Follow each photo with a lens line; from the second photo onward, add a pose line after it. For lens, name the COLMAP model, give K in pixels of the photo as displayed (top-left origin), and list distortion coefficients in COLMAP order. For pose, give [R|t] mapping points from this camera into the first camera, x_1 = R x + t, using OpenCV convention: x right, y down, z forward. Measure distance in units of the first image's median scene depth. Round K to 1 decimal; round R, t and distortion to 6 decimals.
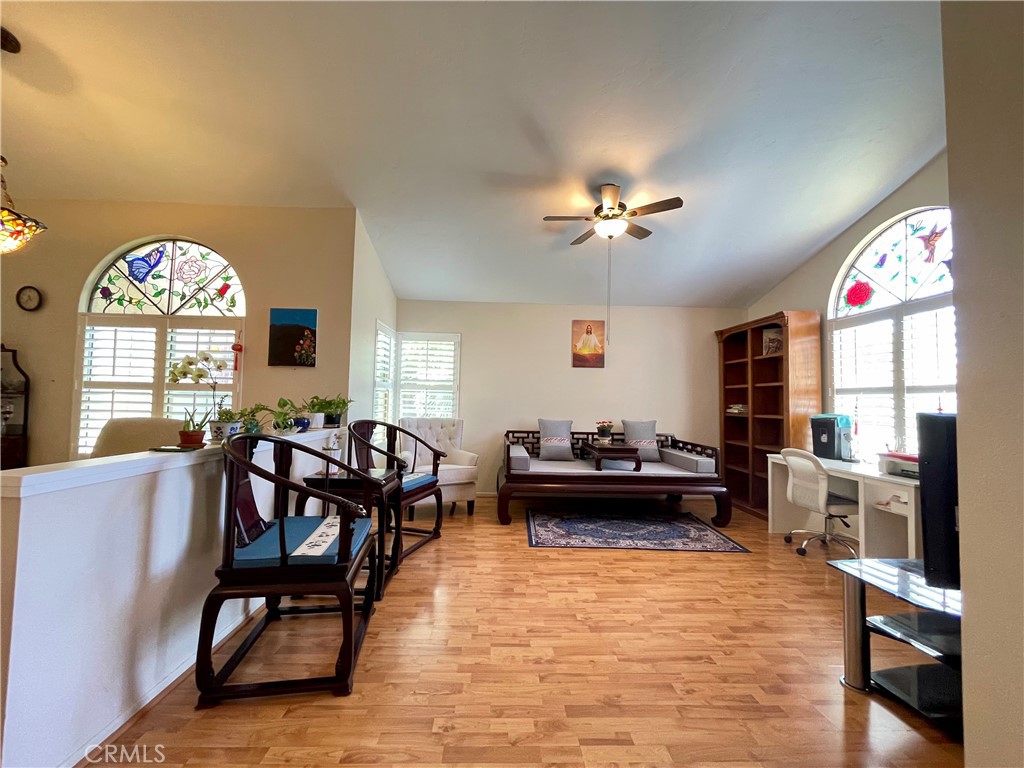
lens RADIAL K [[413.3, 0, 505.5], [0, 413.3, 385.1], [0, 0, 1]] dist [0.000886, 0.000034]
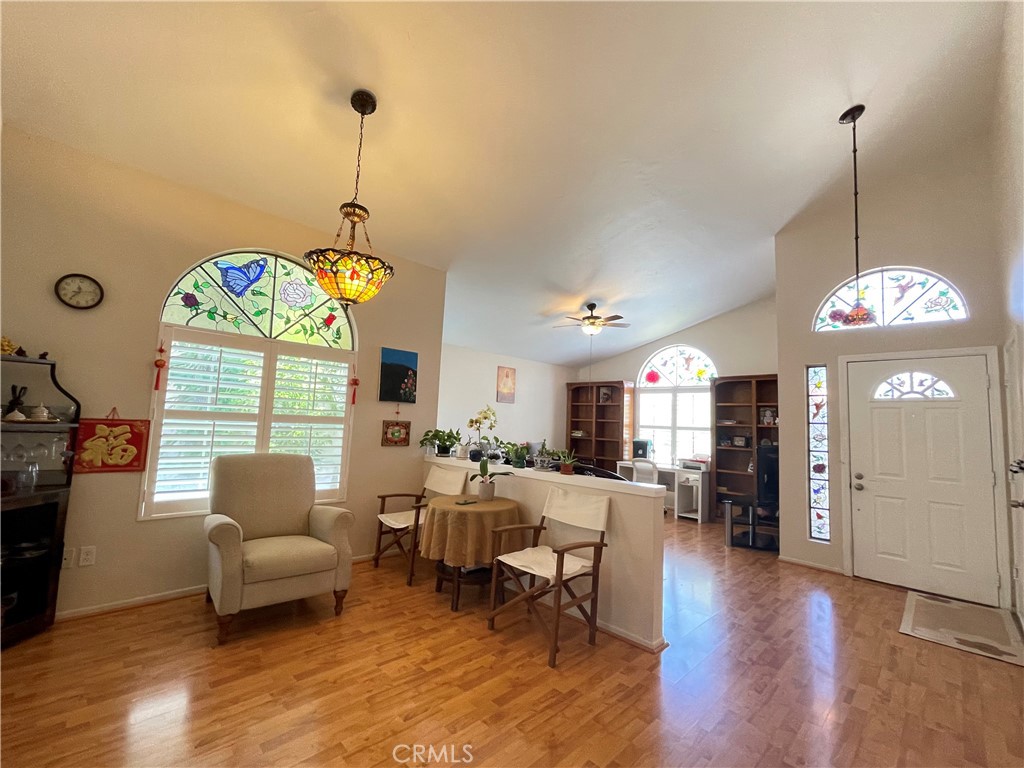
lens RADIAL K [[435.0, 0, 507.6], [0, 435.0, 386.4], [0, 0, 1]] dist [0.009029, -0.005345]
pose [[0.732950, 0.068551, 0.676820, -1.069216], [-0.056876, 0.997602, -0.039448, -0.056555], [-0.677901, -0.009582, 0.735091, -0.053178]]
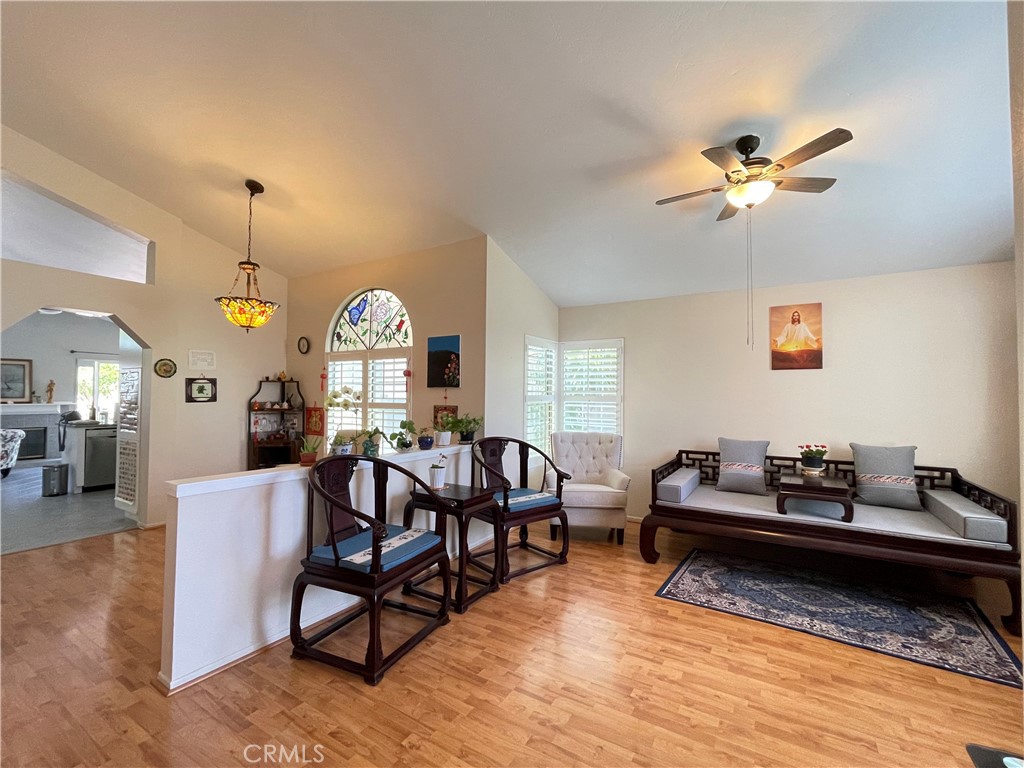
lens RADIAL K [[448.8, 0, 505.2], [0, 448.8, 386.9], [0, 0, 1]] dist [-0.000594, 0.000763]
pose [[0.832867, -0.025061, -0.552905, 0.299256], [0.032519, 0.999464, 0.003685, -0.044529], [0.552517, -0.021049, 0.833236, 0.069680]]
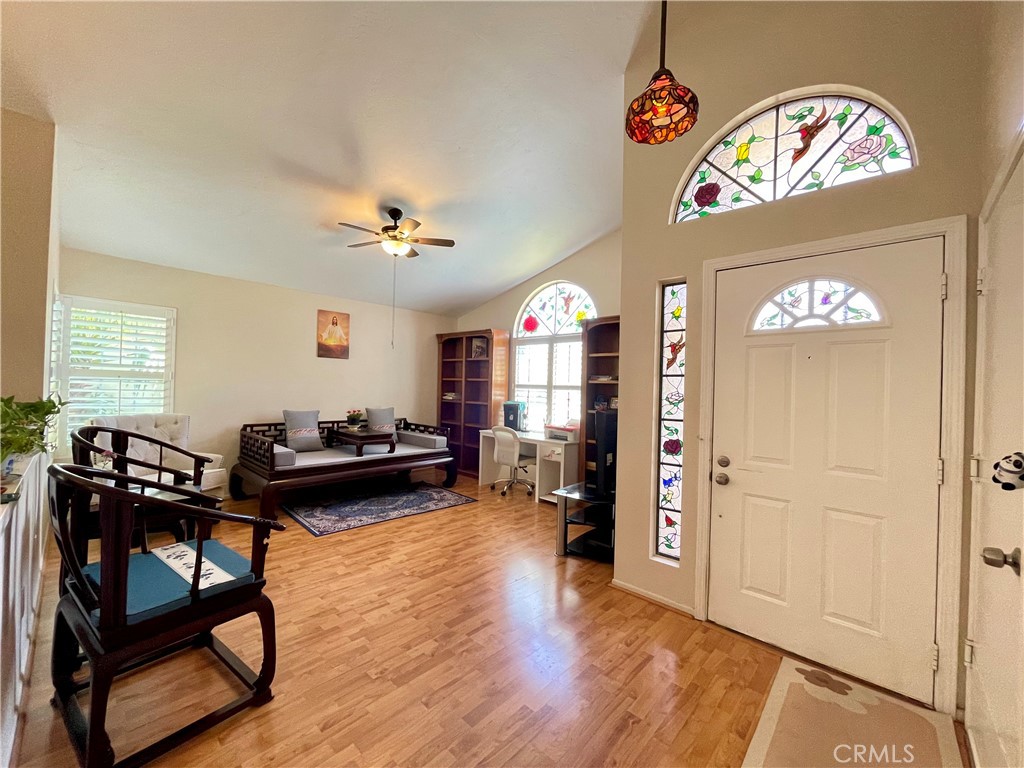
lens RADIAL K [[412.3, 0, 508.6], [0, 412.3, 386.6], [0, 0, 1]] dist [-0.003987, -0.000461]
pose [[0.705356, -0.000459, 0.708853, -0.311402], [-0.043570, 0.998081, 0.044002, -0.051089], [-0.707513, -0.061922, 0.703982, -0.048523]]
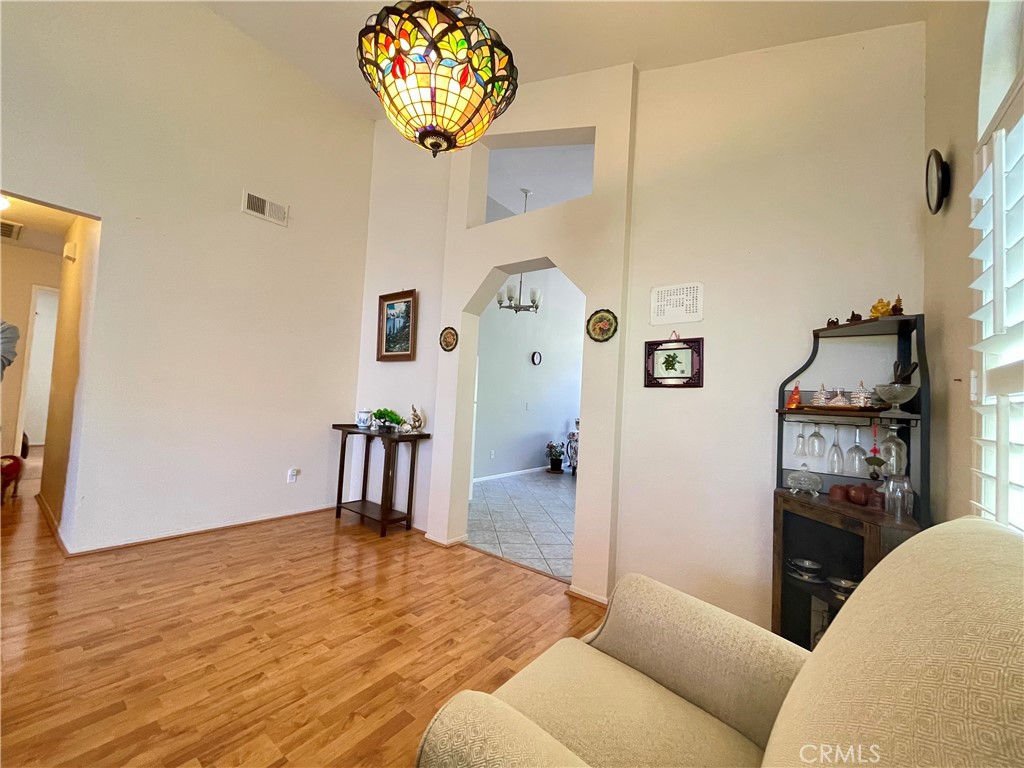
lens RADIAL K [[413.3, 0, 505.5], [0, 413.3, 385.1], [0, 0, 1]] dist [0.000886, 0.000034]
pose [[-0.629072, -0.087382, -0.772420, -0.577699], [-0.039542, 0.995973, -0.080469, 0.033947], [0.776341, -0.020078, -0.629994, 0.893362]]
